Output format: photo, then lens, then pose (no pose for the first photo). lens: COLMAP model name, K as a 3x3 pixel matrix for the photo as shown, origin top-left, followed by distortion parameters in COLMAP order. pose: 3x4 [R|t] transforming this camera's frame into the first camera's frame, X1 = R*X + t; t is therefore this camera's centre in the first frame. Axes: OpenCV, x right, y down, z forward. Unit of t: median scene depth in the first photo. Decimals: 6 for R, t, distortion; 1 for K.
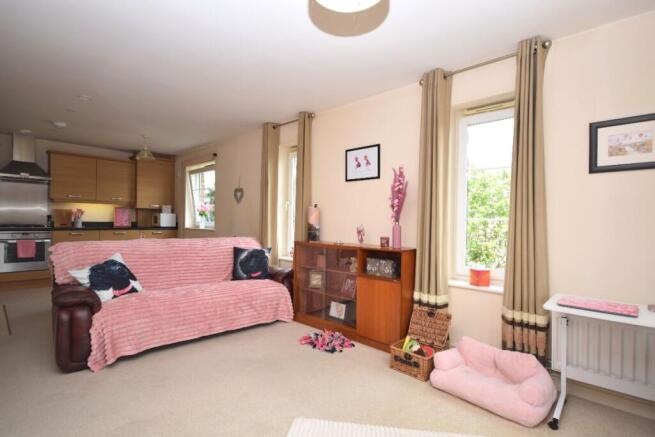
lens RADIAL K [[330.0, 0, 328.3], [0, 330.0, 220.6], [0, 0, 1]] dist [0.012565, -0.000430]
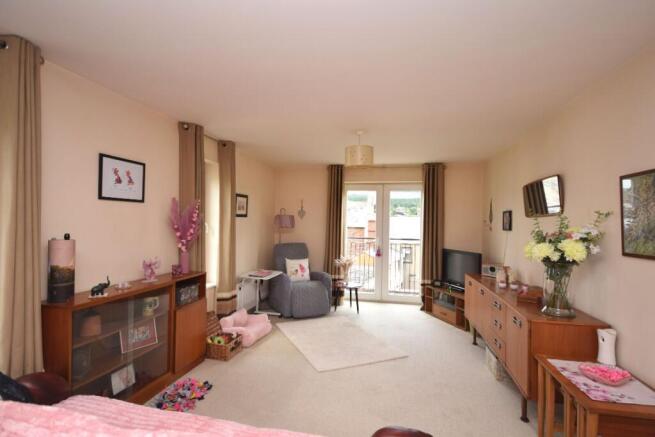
lens RADIAL K [[330.0, 0, 328.3], [0, 330.0, 220.6], [0, 0, 1]] dist [0.012565, -0.000430]
pose [[-0.531667, -0.014900, 0.846822, -0.832401], [-0.018261, 0.999814, 0.006127, -0.091088], [-0.846757, -0.012206, -0.531840, 1.020614]]
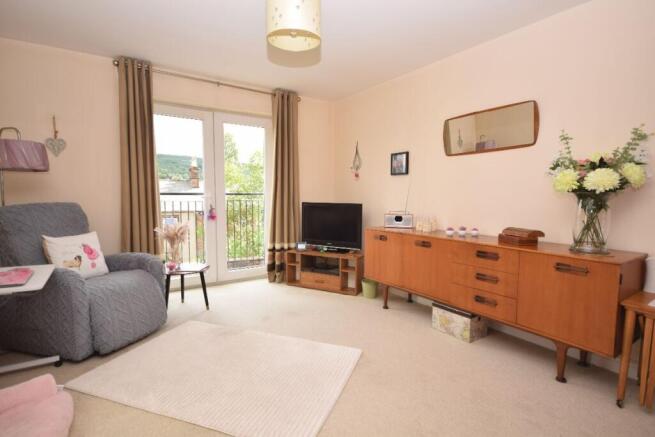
lens RADIAL K [[330.0, 0, 328.3], [0, 330.0, 220.6], [0, 0, 1]] dist [0.012565, -0.000430]
pose [[-0.977630, -0.036823, 0.207084, -0.164093], [-0.017523, 0.995393, 0.094269, -0.011192], [-0.209601, 0.088531, -0.973771, 0.932344]]
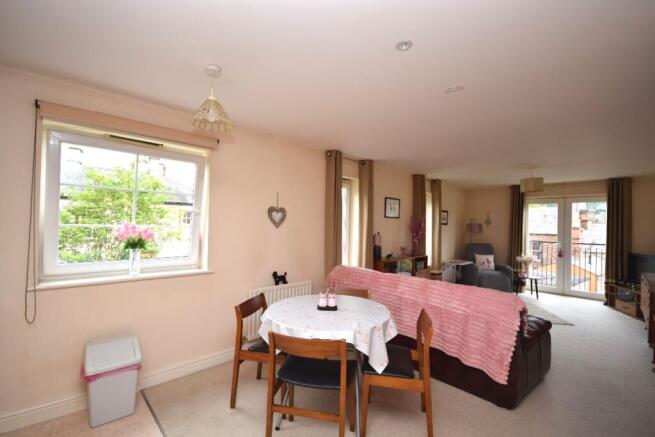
lens RADIAL K [[285.3, 0, 330.0], [0, 285.3, 222.3], [0, 0, 1]] dist [-0.001065, -0.000376]
pose [[0.031830, -0.005178, 0.999480, -1.378543], [-0.016845, 0.999842, 0.005716, -0.105107], [-0.999351, -0.017018, 0.031738, 1.289609]]
